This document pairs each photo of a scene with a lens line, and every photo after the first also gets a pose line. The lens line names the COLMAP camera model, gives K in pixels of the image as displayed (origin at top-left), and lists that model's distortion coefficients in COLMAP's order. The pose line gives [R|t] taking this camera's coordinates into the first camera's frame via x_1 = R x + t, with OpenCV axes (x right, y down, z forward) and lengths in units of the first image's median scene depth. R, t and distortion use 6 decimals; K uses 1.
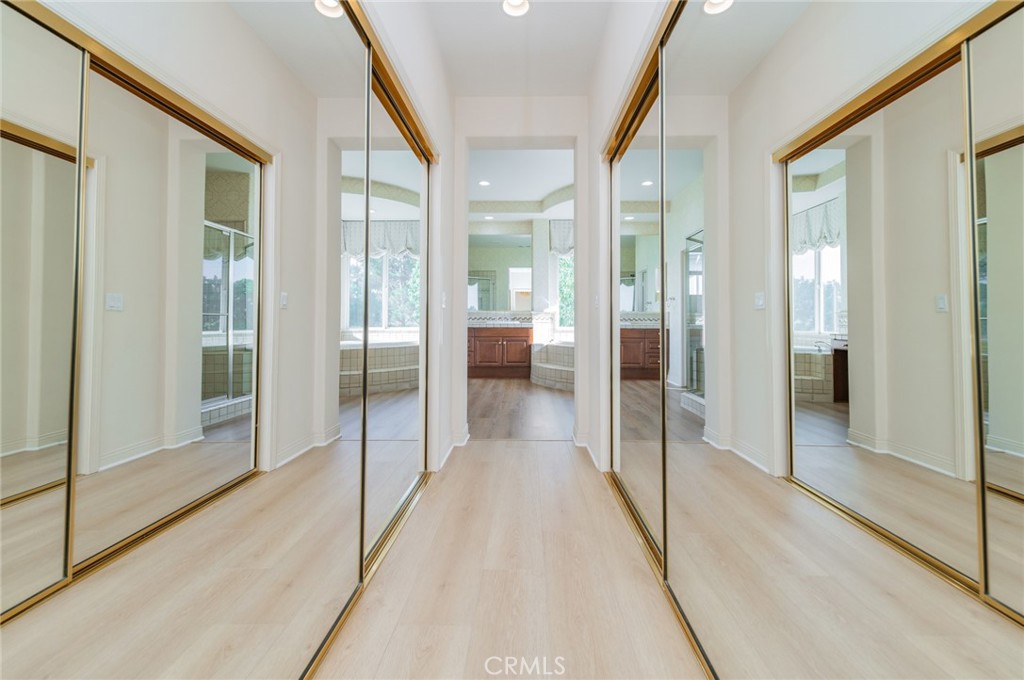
lens RADIAL K [[398.8, 0, 511.0], [0, 398.8, 341.1], [0, 0, 1]] dist [0.002999, -0.000205]
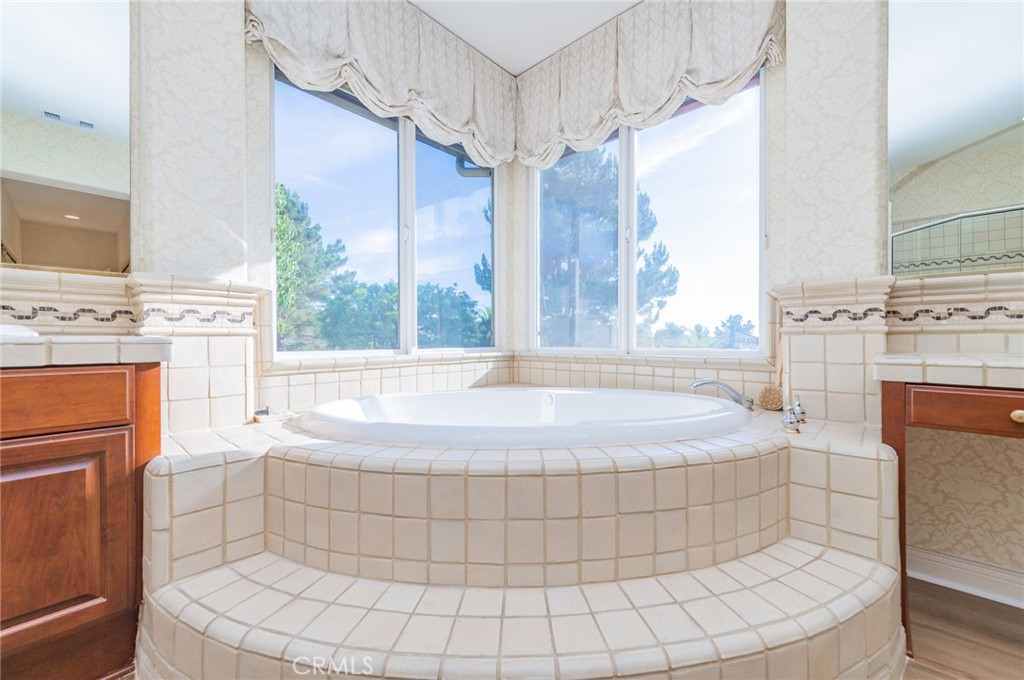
lens RADIAL K [[402.7, 0, 517.1], [0, 402.7, 338.7], [0, 0, 1]] dist [0.011070, -0.000474]
pose [[0.648403, -0.000096, 0.761297, 0.023640], [0.034271, 0.998990, -0.029063, -0.034539], [-0.760526, 0.044934, 0.647751, 0.774497]]
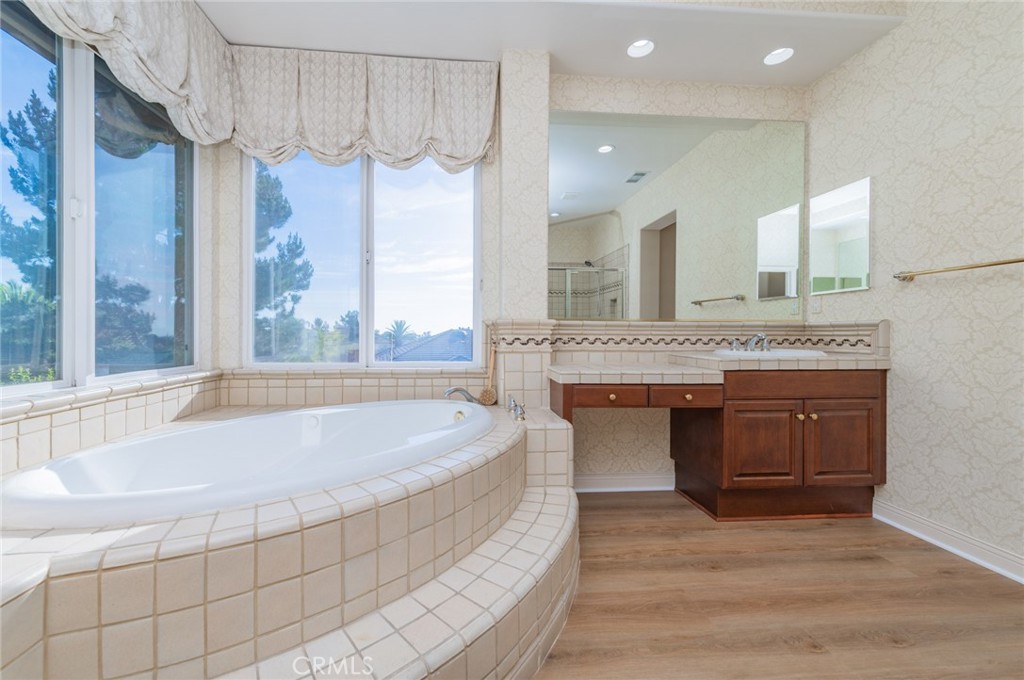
lens RADIAL K [[409.2, 0, 495.2], [0, 409.2, 334.4], [0, 0, 1]] dist [0.006846, -0.000279]
pose [[-0.121454, -0.001576, 0.992596, -0.047989], [0.037386, 0.999282, 0.006161, -0.059024], [-0.991893, 0.037857, -0.121308, 0.862820]]
